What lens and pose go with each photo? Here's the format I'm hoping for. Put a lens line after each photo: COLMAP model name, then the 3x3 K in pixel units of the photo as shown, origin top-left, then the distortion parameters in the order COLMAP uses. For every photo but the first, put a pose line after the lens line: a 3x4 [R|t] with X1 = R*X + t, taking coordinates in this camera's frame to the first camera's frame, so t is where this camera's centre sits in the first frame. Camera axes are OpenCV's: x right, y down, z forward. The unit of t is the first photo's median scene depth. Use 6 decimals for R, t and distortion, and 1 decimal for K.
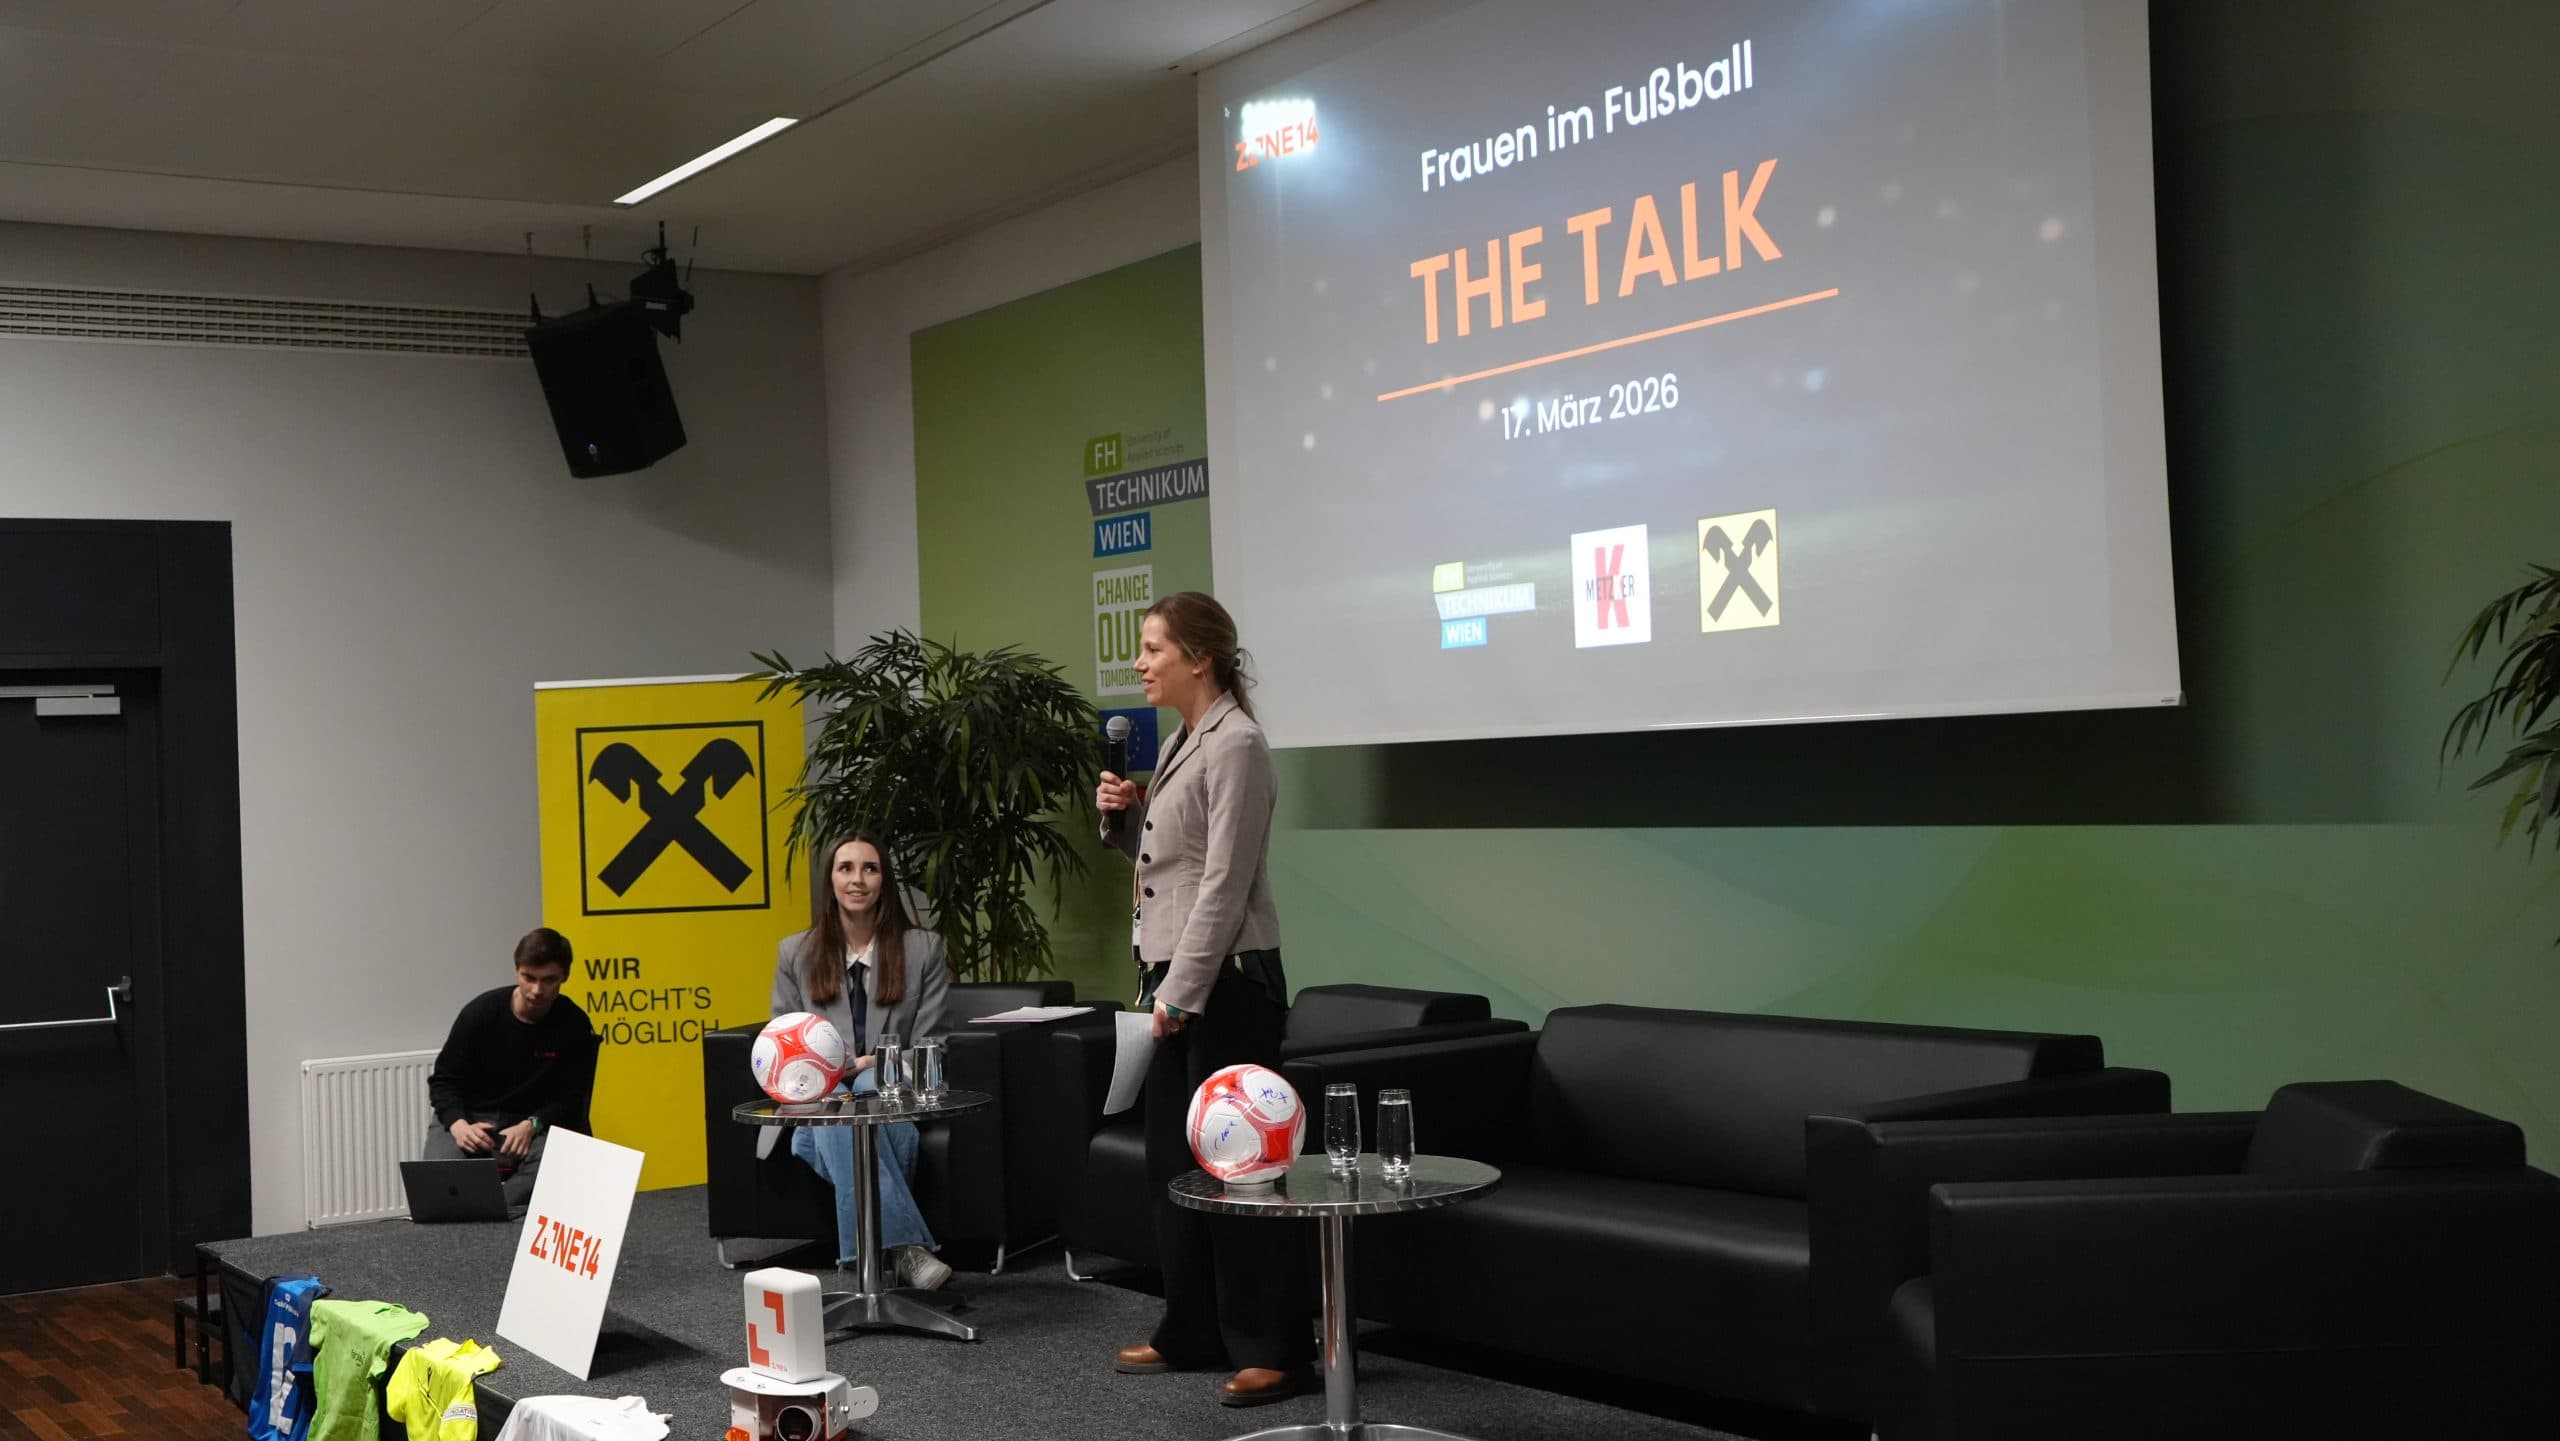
lens RADIAL K [[2919.3, 0, 1263.5], [0, 2919.3, 726.9], [0, 0, 1]] dist [0.023545, 0.028866]
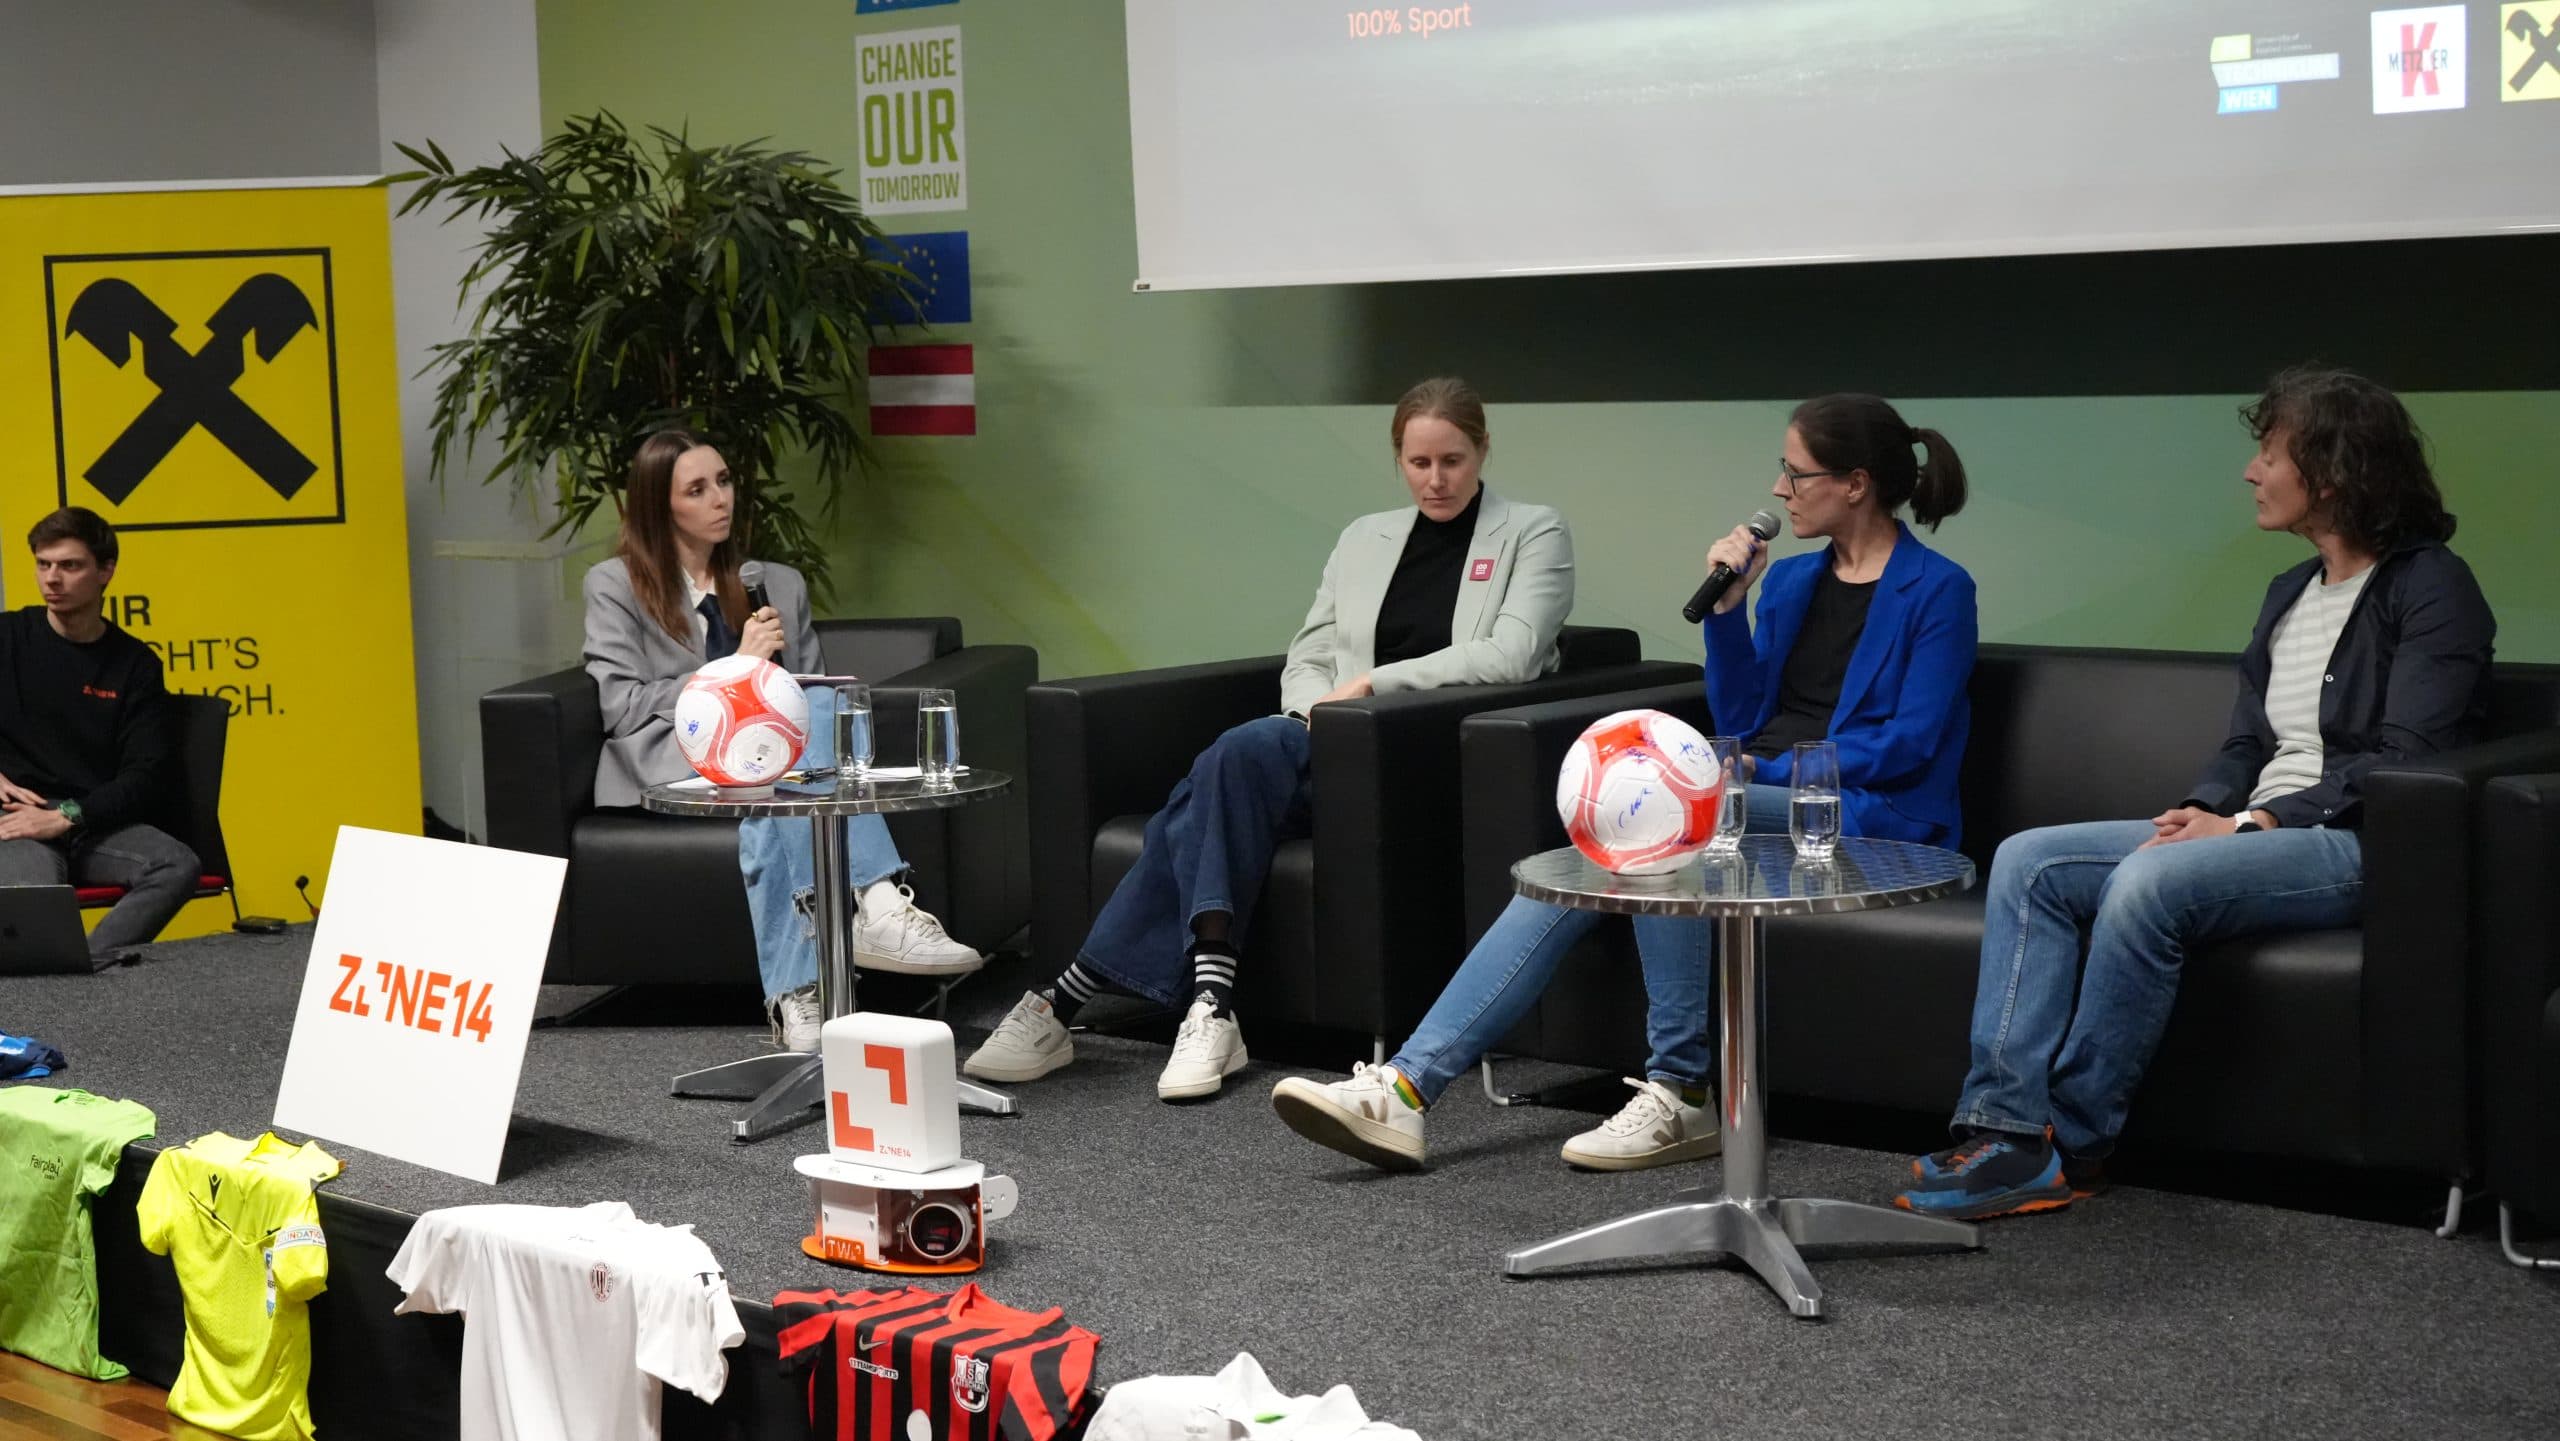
lens RADIAL K [[4050.1, 0, 1274.8], [0, 4050.1, 719.3], [0, 0, 1]] dist [0.007032, 0.059821]
pose [[0.981229, -0.011844, 0.192482, -0.195924], [-0.008334, 0.994575, 0.103686, 0.010579], [-0.192666, -0.103344, 0.975807, 0.032463]]
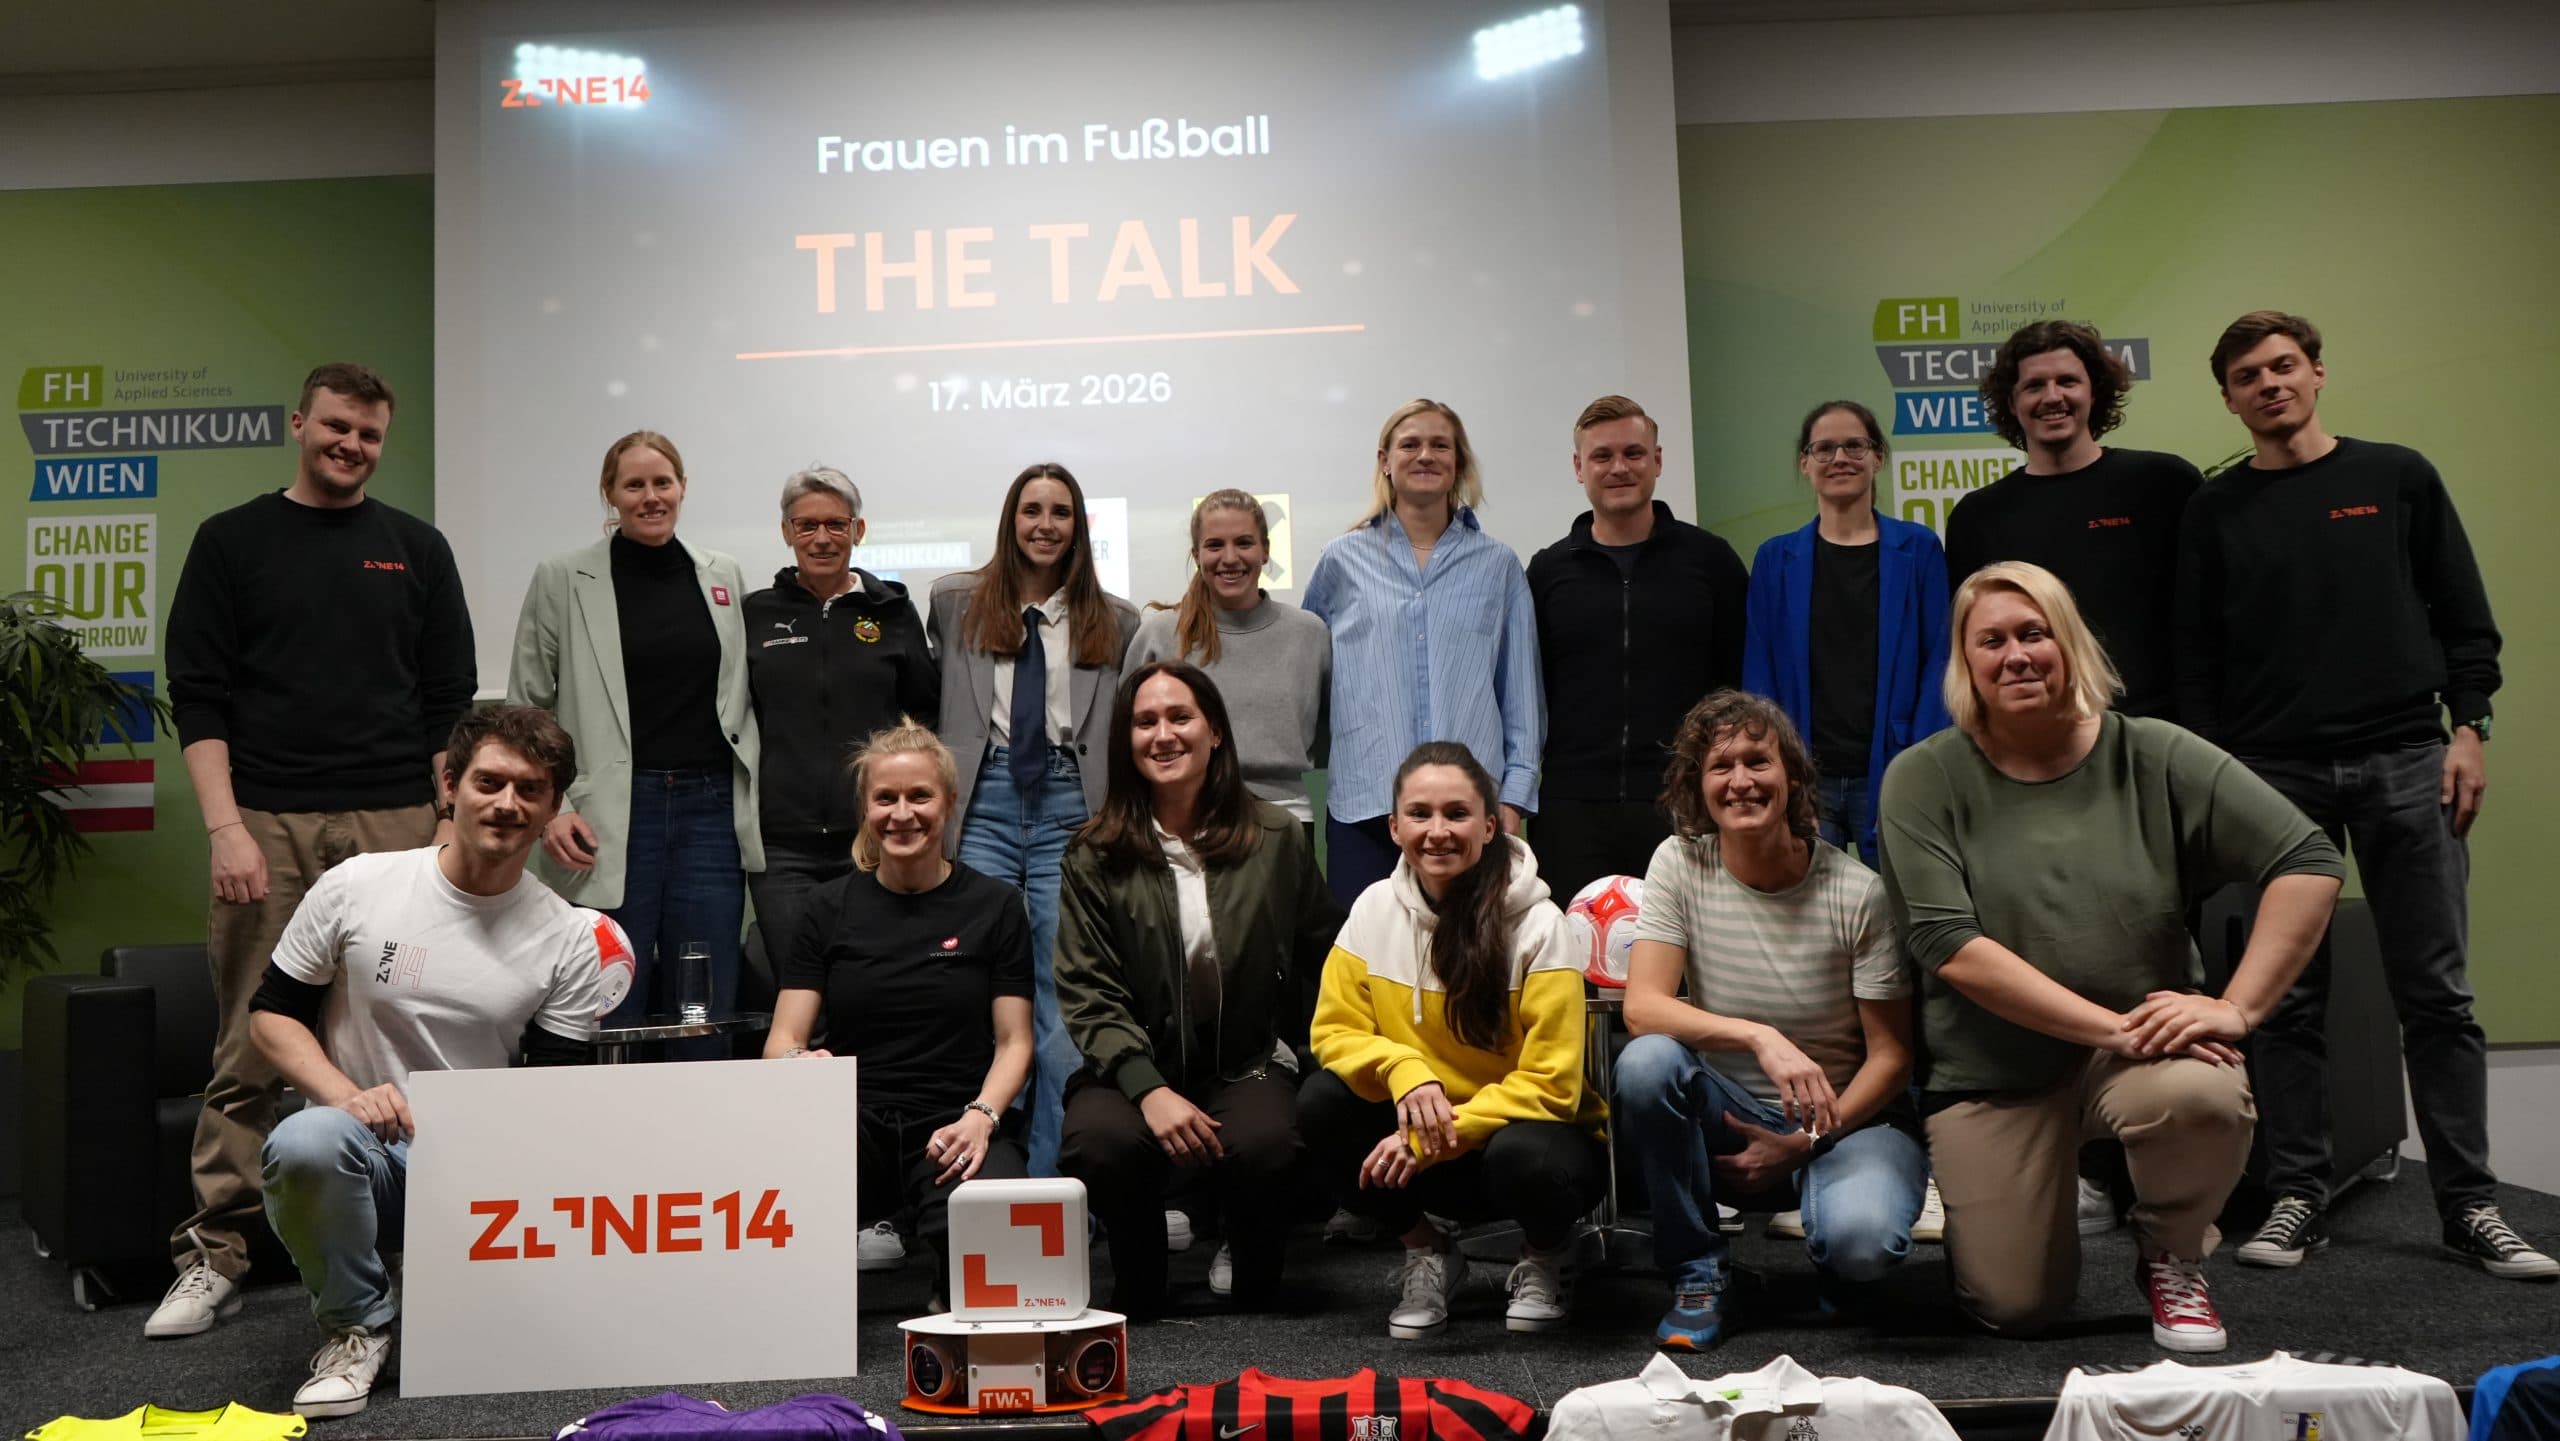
lens RADIAL K [[2029.1, 0, 1269.7], [0, 2029.1, 724.2], [0, 0, 1]] dist [-0.010250, 0.016984]
pose [[0.568061, 0.088358, 0.818230, -0.447202], [-0.000497, 0.994257, -0.107021, 0.096798], [-0.822986, 0.060388, 0.564842, 0.473291]]
